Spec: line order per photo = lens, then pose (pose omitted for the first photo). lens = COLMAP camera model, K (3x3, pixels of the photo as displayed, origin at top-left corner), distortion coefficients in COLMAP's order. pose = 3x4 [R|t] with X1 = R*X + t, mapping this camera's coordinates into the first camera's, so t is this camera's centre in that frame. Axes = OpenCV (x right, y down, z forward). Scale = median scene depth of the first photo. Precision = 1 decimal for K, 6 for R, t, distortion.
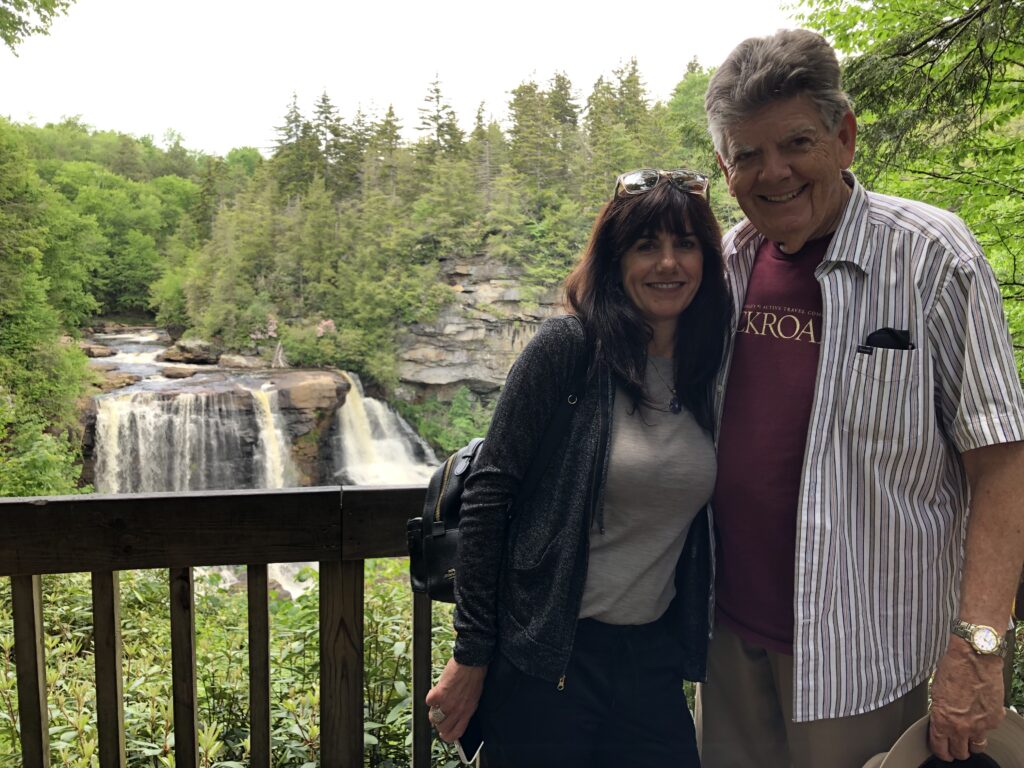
lens RADIAL K [[842.3, 0, 518.5], [0, 842.3, 383.8], [0, 0, 1]] dist [0.046549, -0.035469]
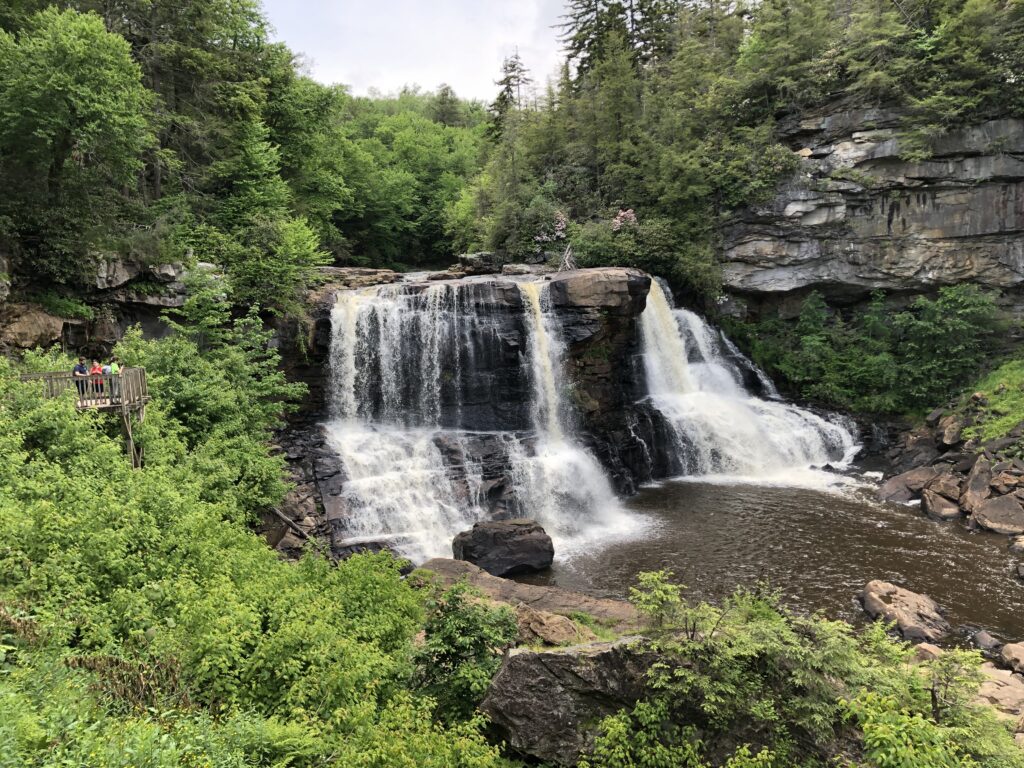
lens RADIAL K [[842.3, 0, 513.8], [0, 842.3, 375.3], [0, 0, 1]] dist [0.046549, -0.035469]
pose [[0.913954, -0.020119, -0.405318, -0.008688], [0.018320, 0.999798, -0.008316, 0.080176], [0.405404, 0.000175, 0.914138, 0.244439]]
